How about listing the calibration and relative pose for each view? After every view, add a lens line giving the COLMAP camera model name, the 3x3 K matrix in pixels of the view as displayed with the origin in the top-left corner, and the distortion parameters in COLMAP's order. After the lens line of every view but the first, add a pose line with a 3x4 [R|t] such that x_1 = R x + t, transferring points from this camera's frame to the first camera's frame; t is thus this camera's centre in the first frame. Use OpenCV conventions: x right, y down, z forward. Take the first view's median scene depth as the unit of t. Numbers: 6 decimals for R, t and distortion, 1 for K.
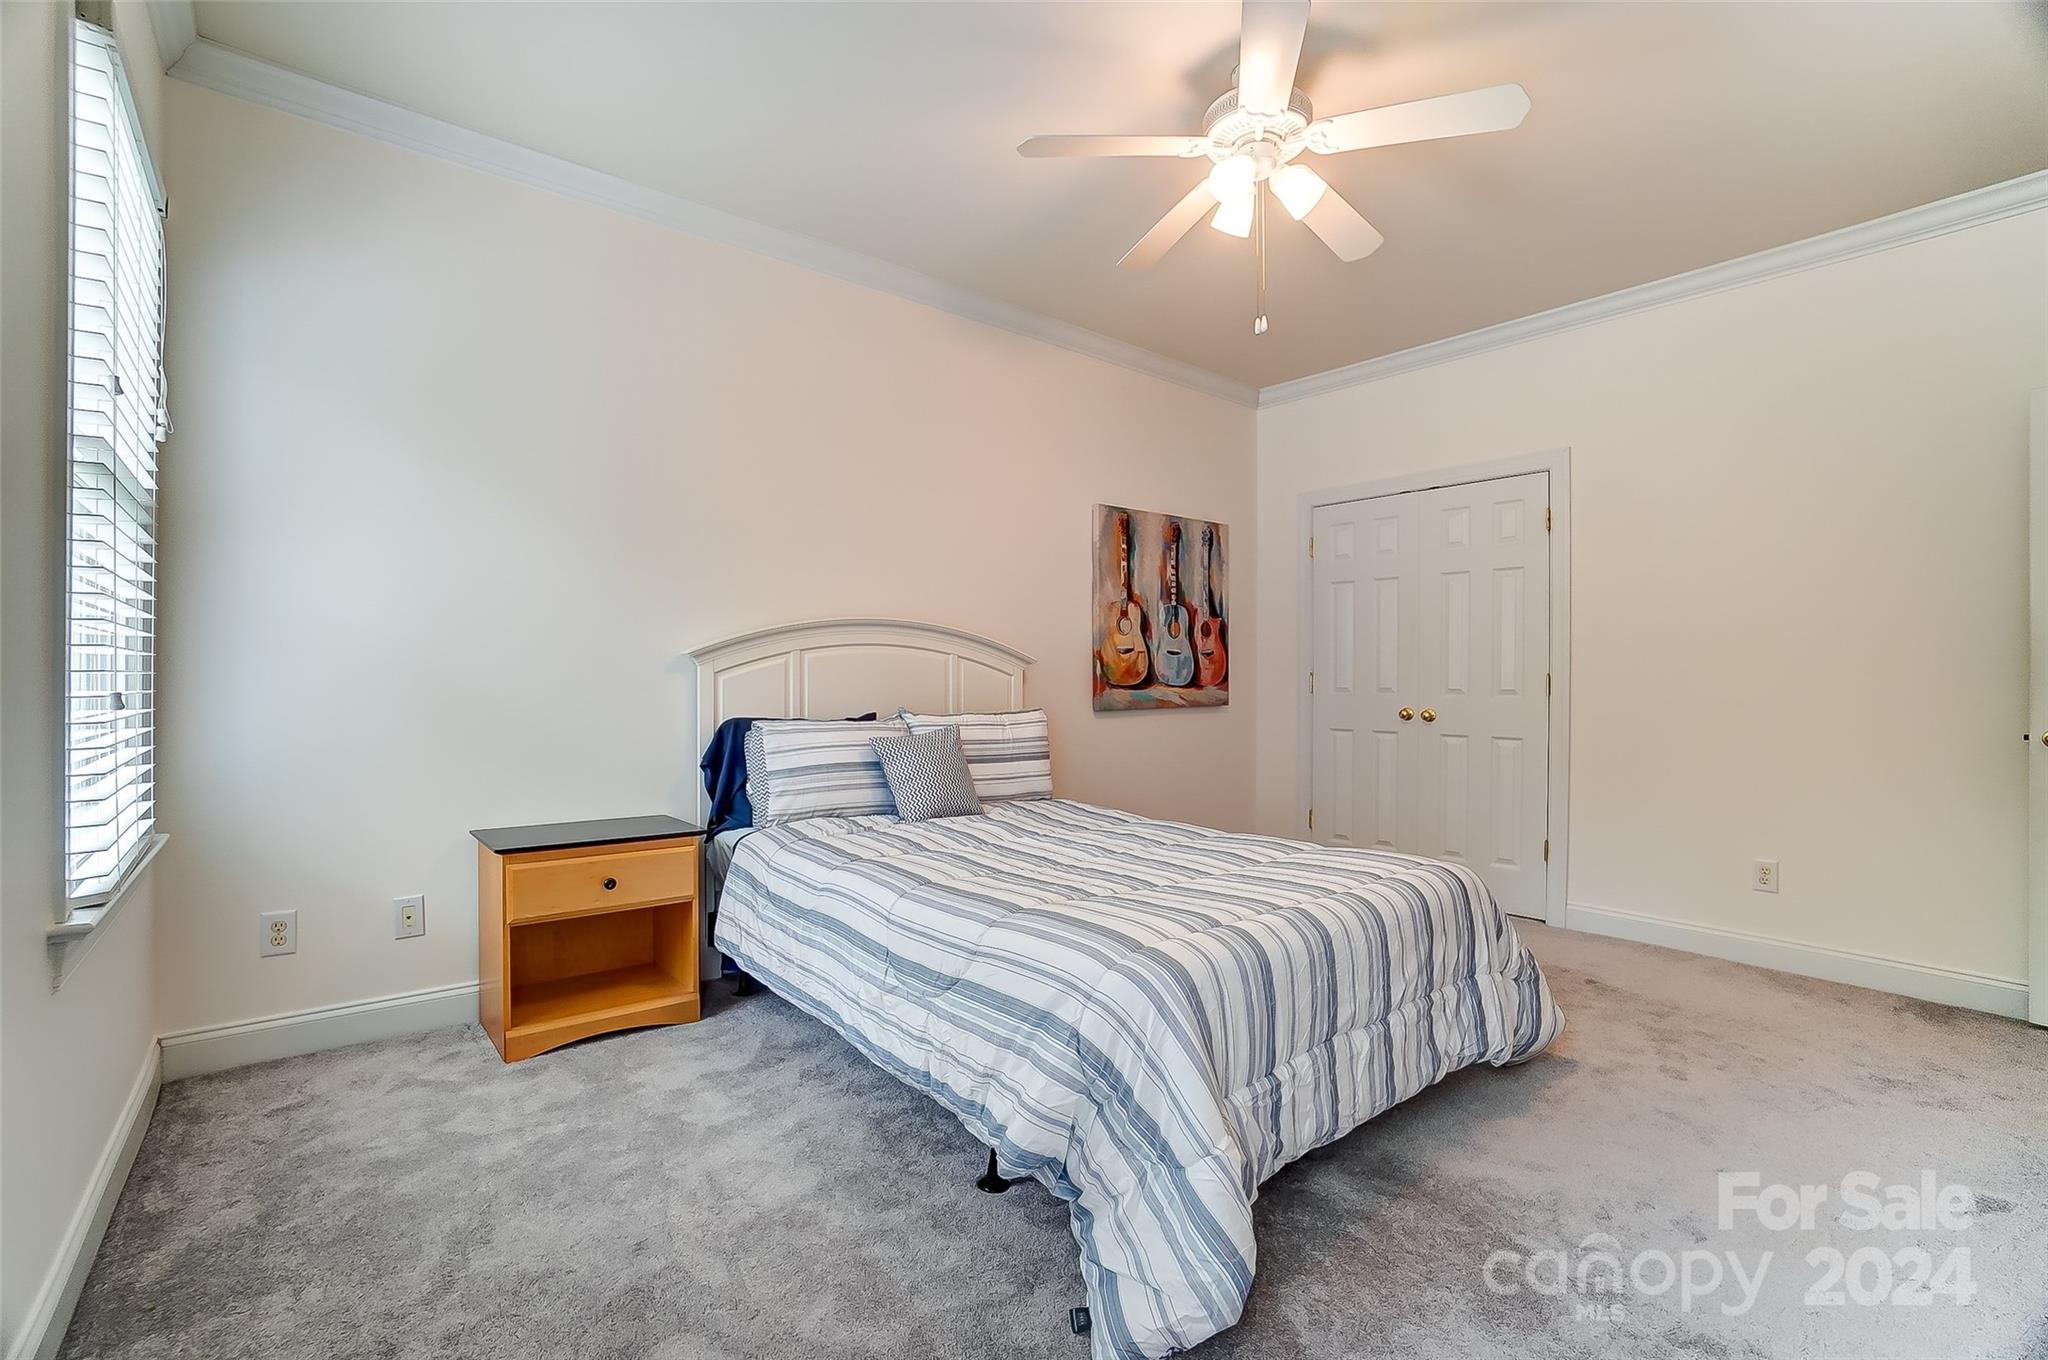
lens RADIAL K [[898.4, 0, 1024.6], [0, 898.4, 686.0], [0, 0, 1]] dist [-0.044519, 0.002263]
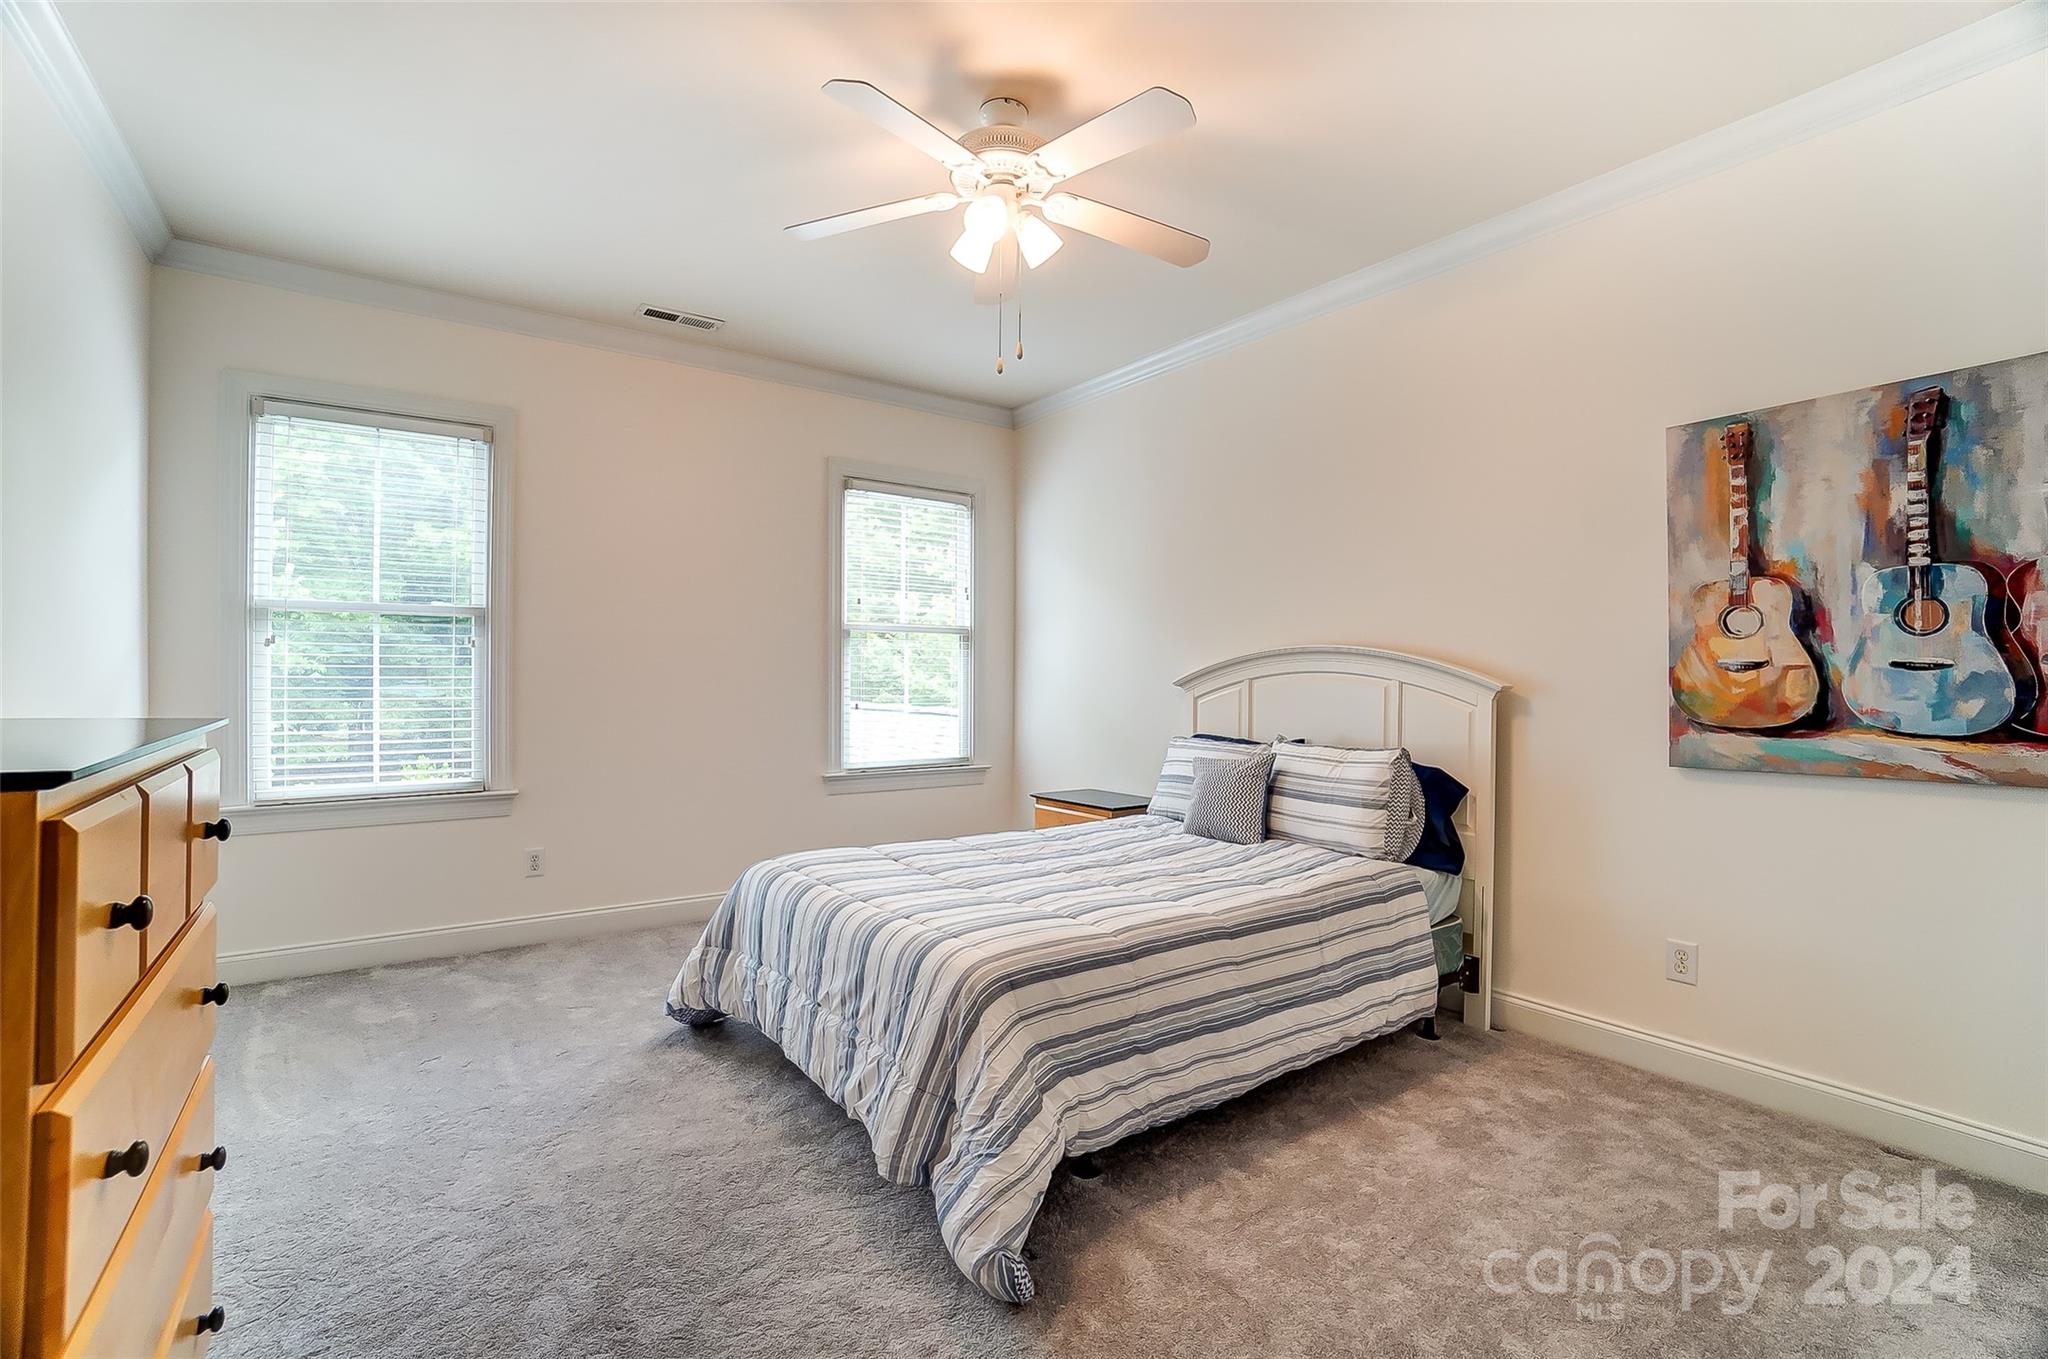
lens RADIAL K [[898.4, 0, 1022.7], [0, 898.4, 671.4], [0, 0, 1]] dist [-0.044519, 0.002263]
pose [[-0.076476, -0.007382, -0.997044, 0.684526], [-0.003087, 0.999970, -0.007167, -0.030404], [0.997067, 0.002530, -0.076496, 0.584055]]
